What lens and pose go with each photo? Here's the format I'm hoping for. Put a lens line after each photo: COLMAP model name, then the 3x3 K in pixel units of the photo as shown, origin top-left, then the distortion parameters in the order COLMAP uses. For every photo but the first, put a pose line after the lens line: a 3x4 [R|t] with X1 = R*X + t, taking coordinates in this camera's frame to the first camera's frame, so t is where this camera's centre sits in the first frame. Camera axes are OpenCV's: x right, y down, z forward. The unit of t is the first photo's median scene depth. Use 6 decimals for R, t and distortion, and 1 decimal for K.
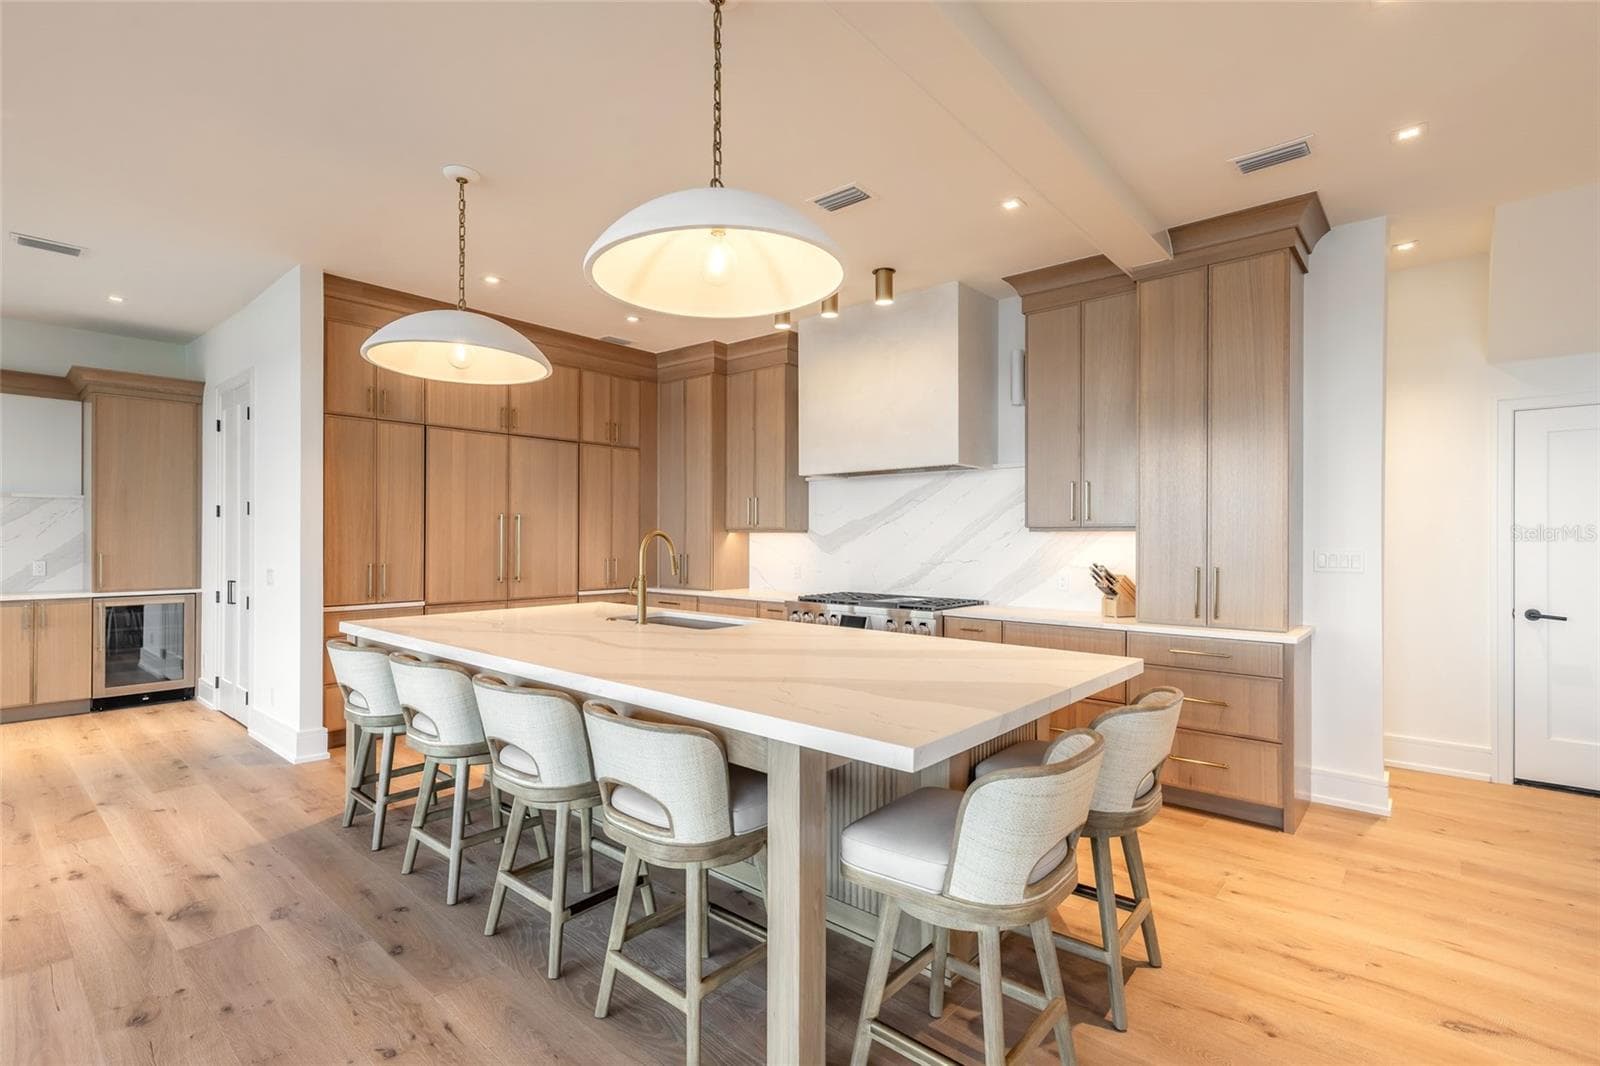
lens RADIAL K [[749.5, 0, 800.0], [0, 749.5, 533.0], [0, 0, 1]] dist [0.001842, 0.000146]
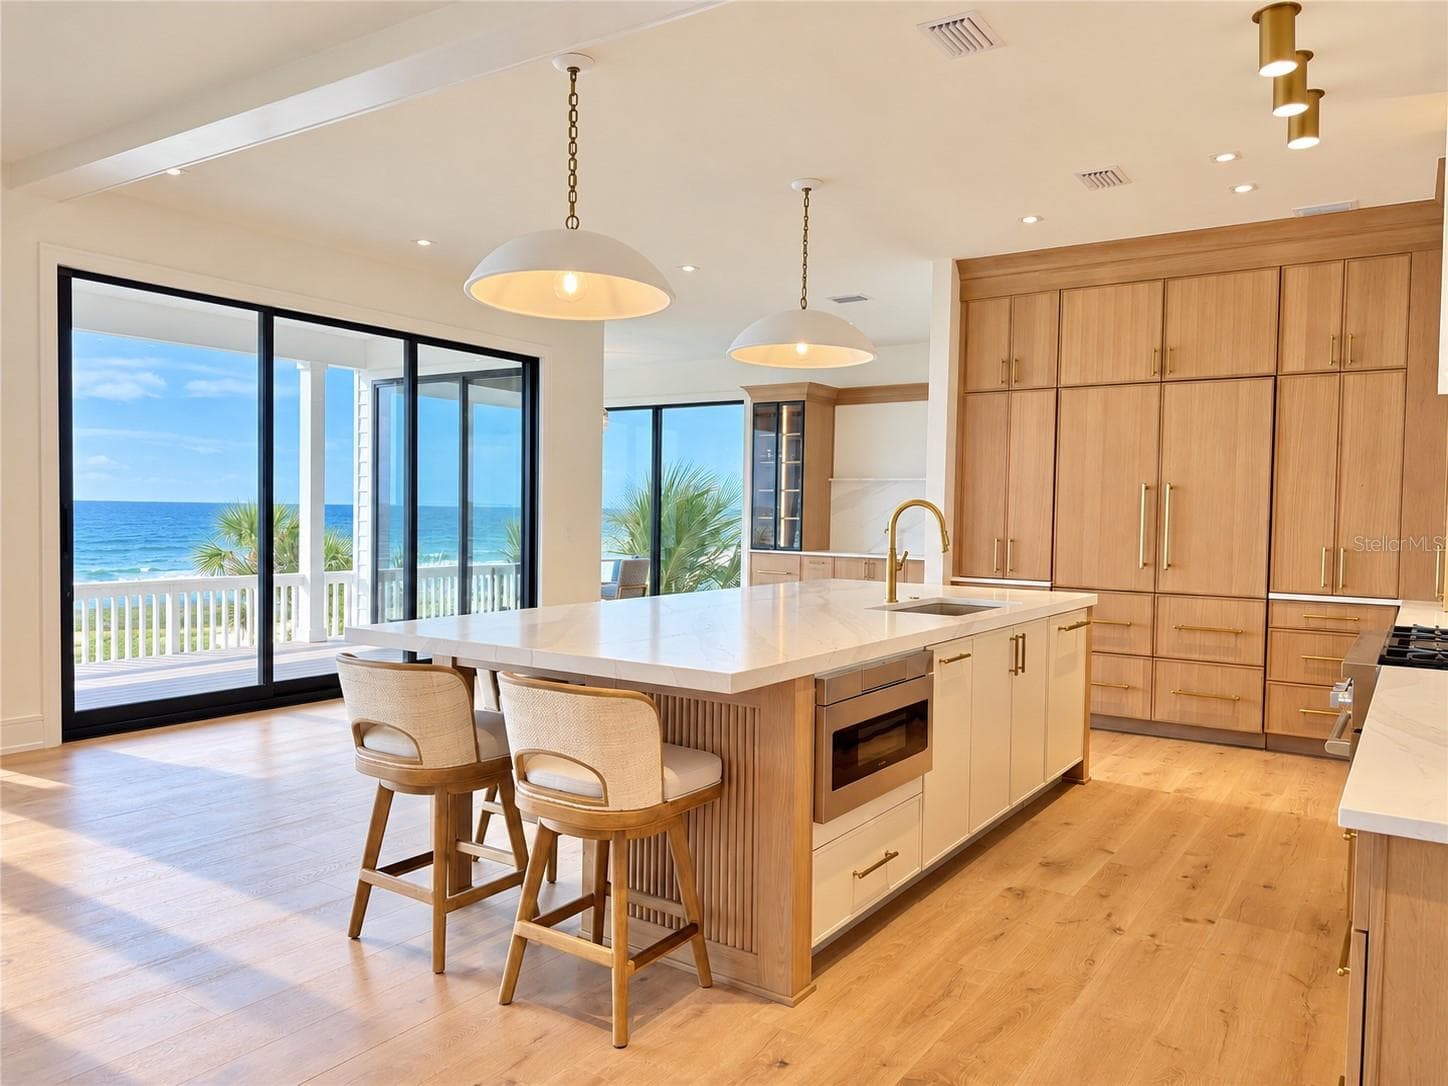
lens RADIAL K [[1038.1, 0, 724.0], [0, 1038.1, 543.0], [0, 0, 1]] dist [0.085111, -0.104063]
pose [[0.131430, 0.033865, -0.990747, 0.696908], [0.002340, 0.999403, 0.034471, -0.003576], [0.991323, -0.006849, 0.131272, 0.437198]]
